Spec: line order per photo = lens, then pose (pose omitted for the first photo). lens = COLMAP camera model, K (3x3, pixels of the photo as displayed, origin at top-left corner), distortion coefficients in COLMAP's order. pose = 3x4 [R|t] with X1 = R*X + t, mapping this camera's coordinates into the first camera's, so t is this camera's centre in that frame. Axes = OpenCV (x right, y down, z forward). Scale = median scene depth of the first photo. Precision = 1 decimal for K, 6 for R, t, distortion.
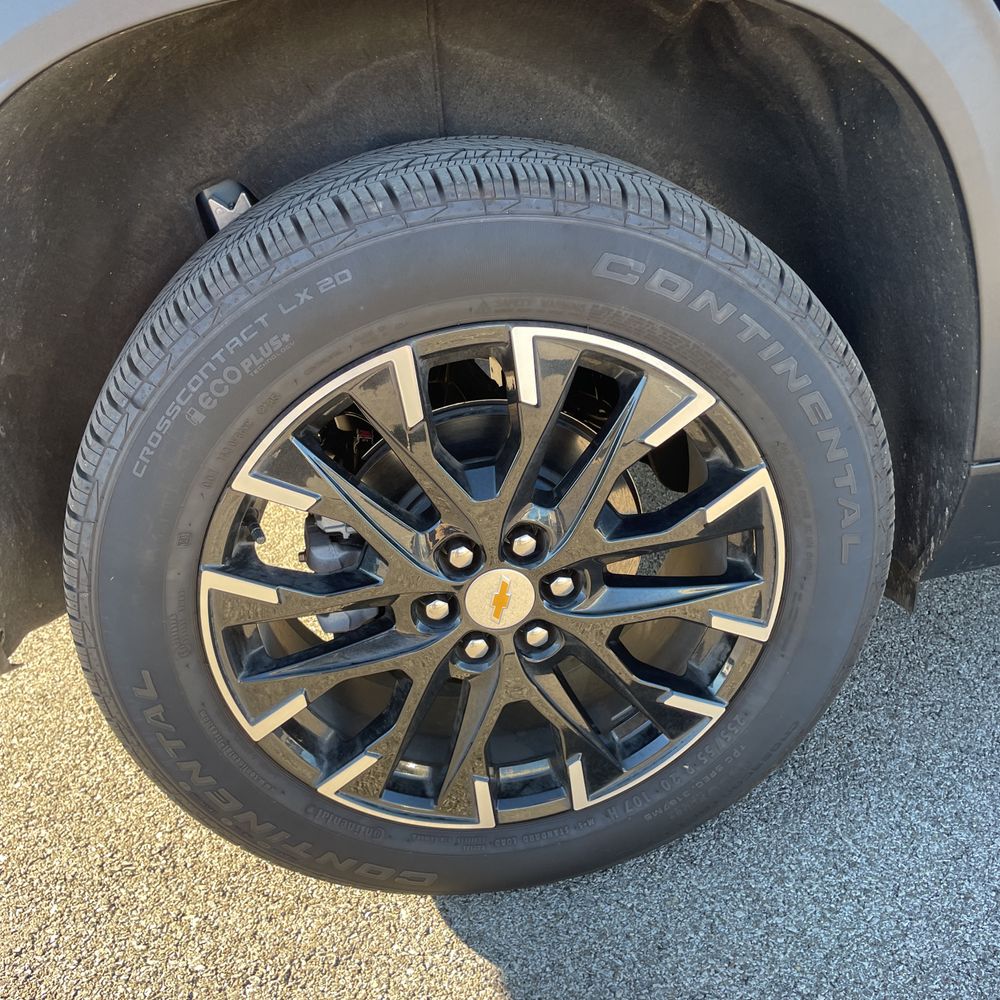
lens RADIAL K [[999.7, 0, 503.8], [0, 999.7, 509.2], [0, 0, 1]] dist [0.098226, -0.129563]
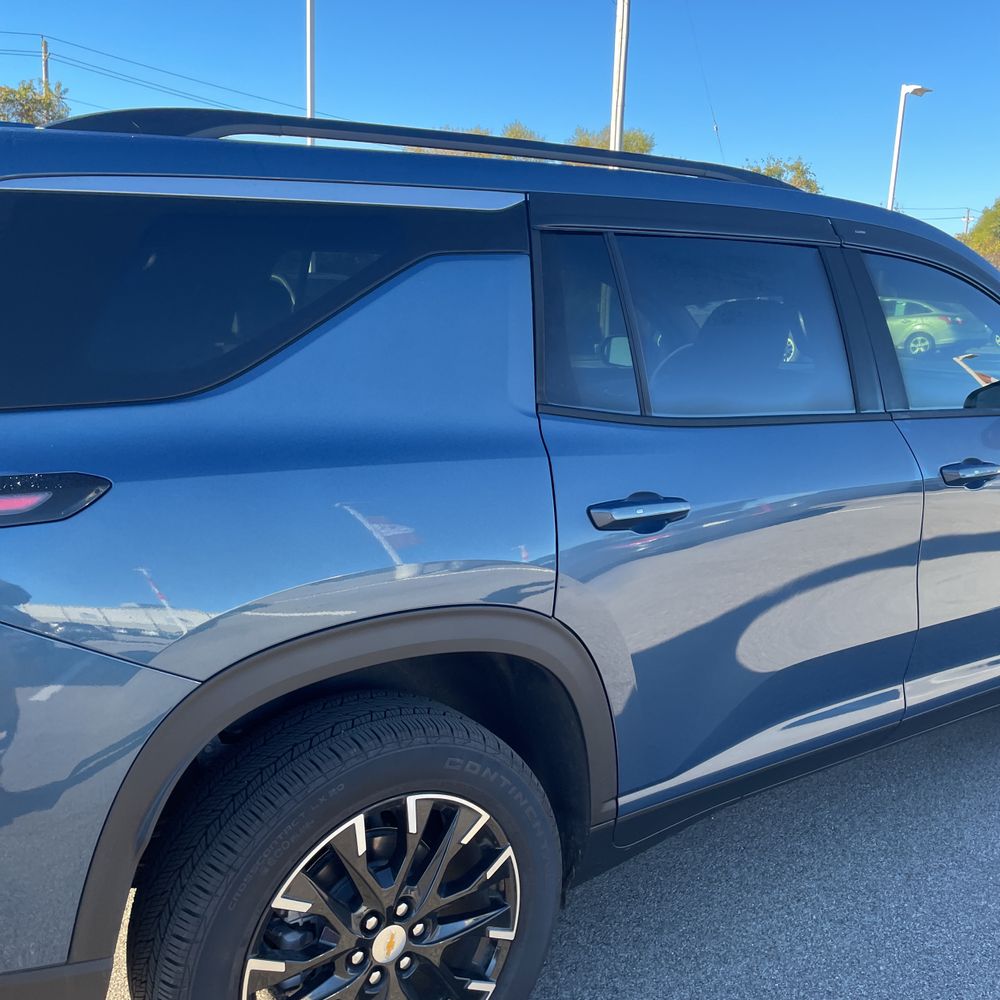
lens RADIAL K [[1010.6, 0, 498.6], [0, 1010.6, 490.8], [0, 0, 1]] dist [0.091636, -0.125312]
pose [[0.878756, 0.005674, 0.477238, -0.792815], [0.143971, 0.950199, -0.276396, -0.164581], [-0.455039, 0.311593, 0.834176, -0.992153]]
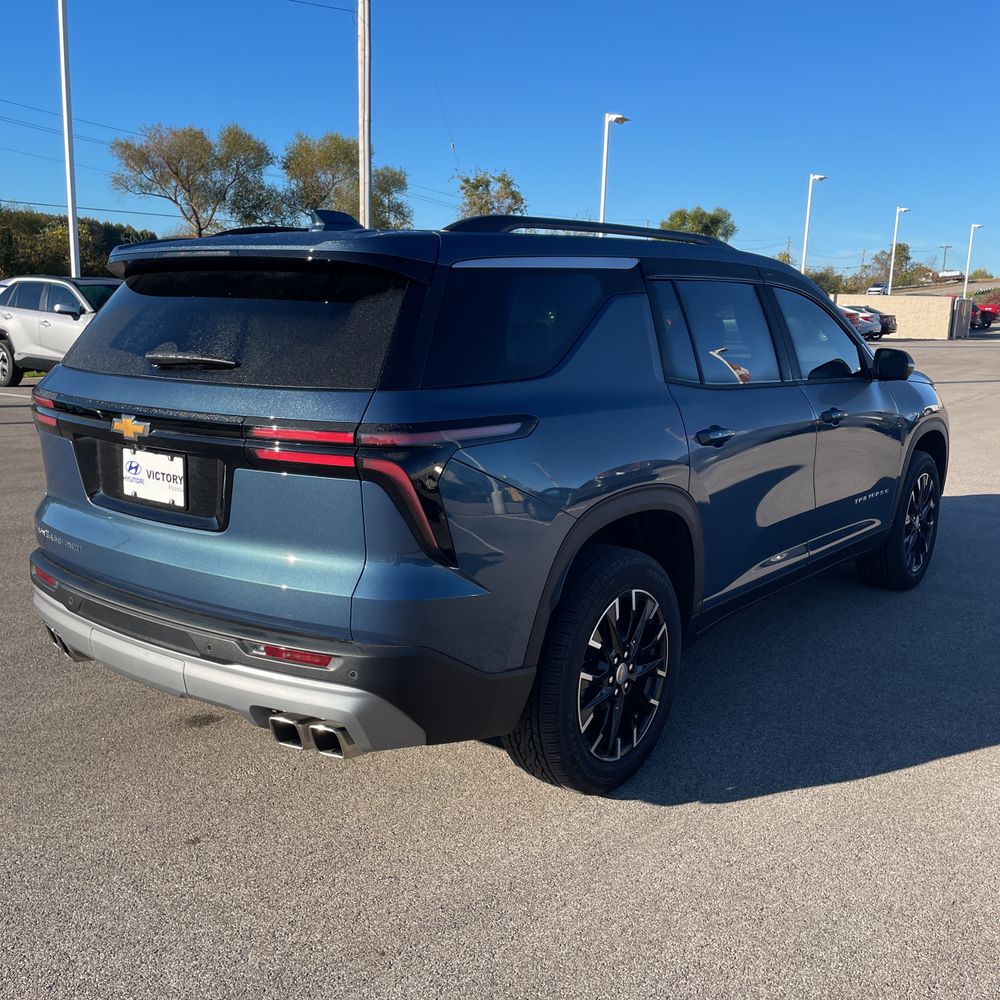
lens RADIAL K [[1019.6, 0, 499.6], [0, 1019.6, 480.4], [0, 0, 1]] dist [0.098819, -0.002645]
pose [[0.707829, -0.033096, 0.705608, -2.934633], [0.271223, 0.935069, -0.228219, 0.172308], [-0.652239, 0.352917, 0.670845, -1.371464]]
